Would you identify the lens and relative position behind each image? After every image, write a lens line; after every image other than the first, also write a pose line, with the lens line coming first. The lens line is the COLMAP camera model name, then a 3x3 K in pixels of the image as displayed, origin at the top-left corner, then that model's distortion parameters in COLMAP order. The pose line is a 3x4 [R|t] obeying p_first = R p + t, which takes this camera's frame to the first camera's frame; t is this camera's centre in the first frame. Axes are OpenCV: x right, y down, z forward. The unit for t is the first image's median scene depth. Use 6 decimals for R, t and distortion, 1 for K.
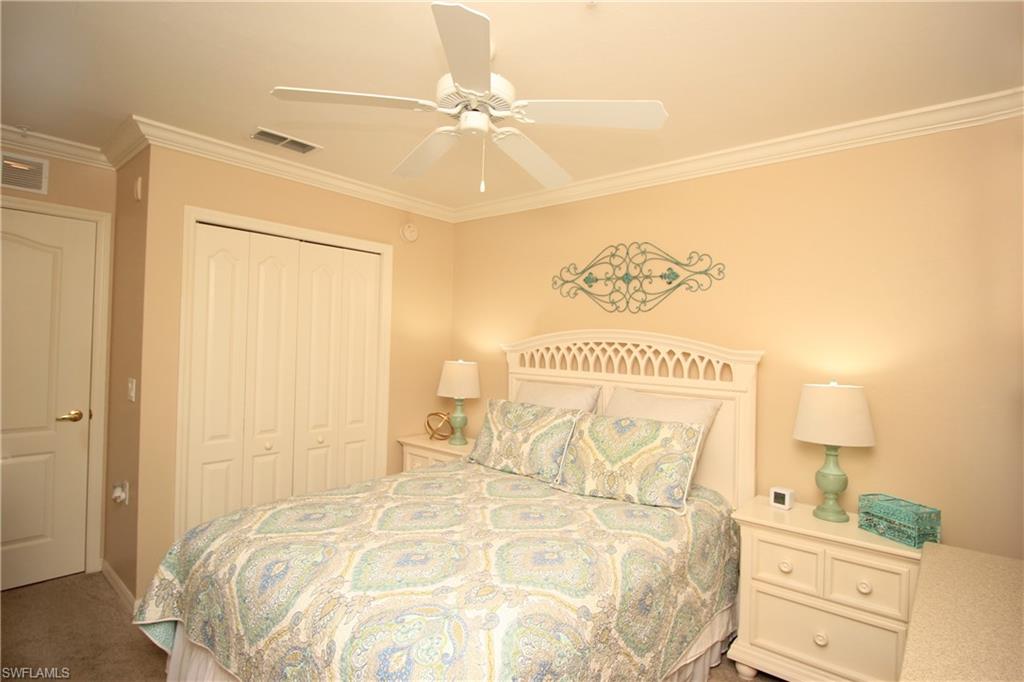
lens RADIAL K [[536.2, 0, 510.2], [0, 536.2, 343.9], [0, 0, 1]] dist [0.005177, 0.000847]
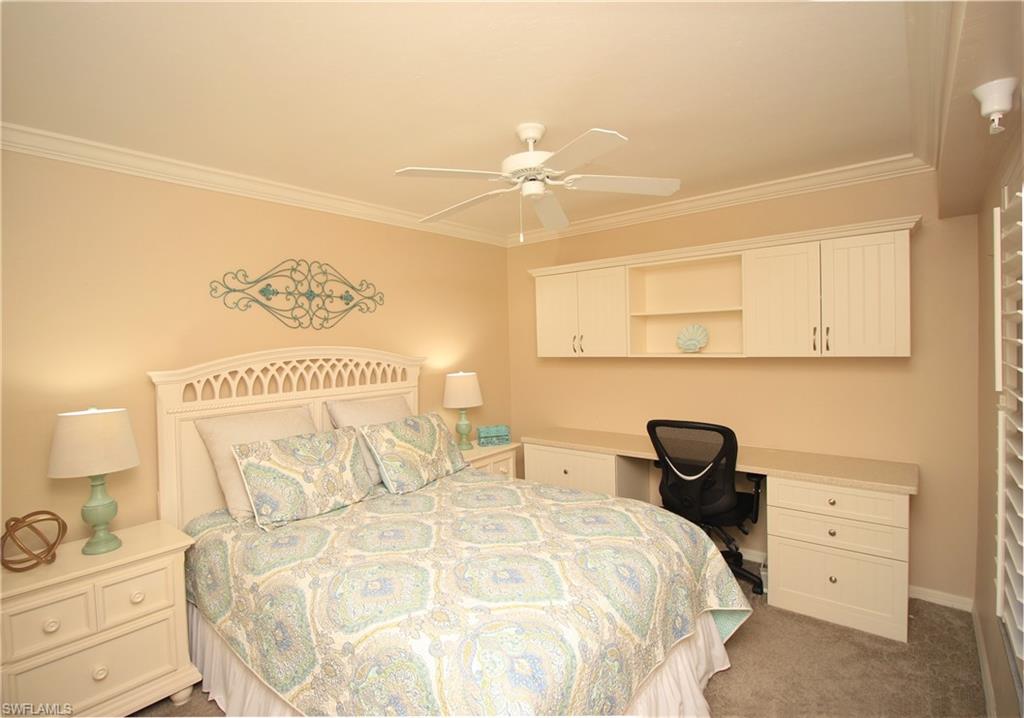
lens RADIAL K [[495.5, 0, 510.2], [0, 495.5, 352.0], [0, 0, 1]] dist [0.000191, -0.000273]
pose [[-0.036964, -0.028900, 0.998899, -0.741003], [0.052567, 0.998142, 0.030823, -0.024887], [-0.997933, 0.053648, -0.035376, 0.670036]]
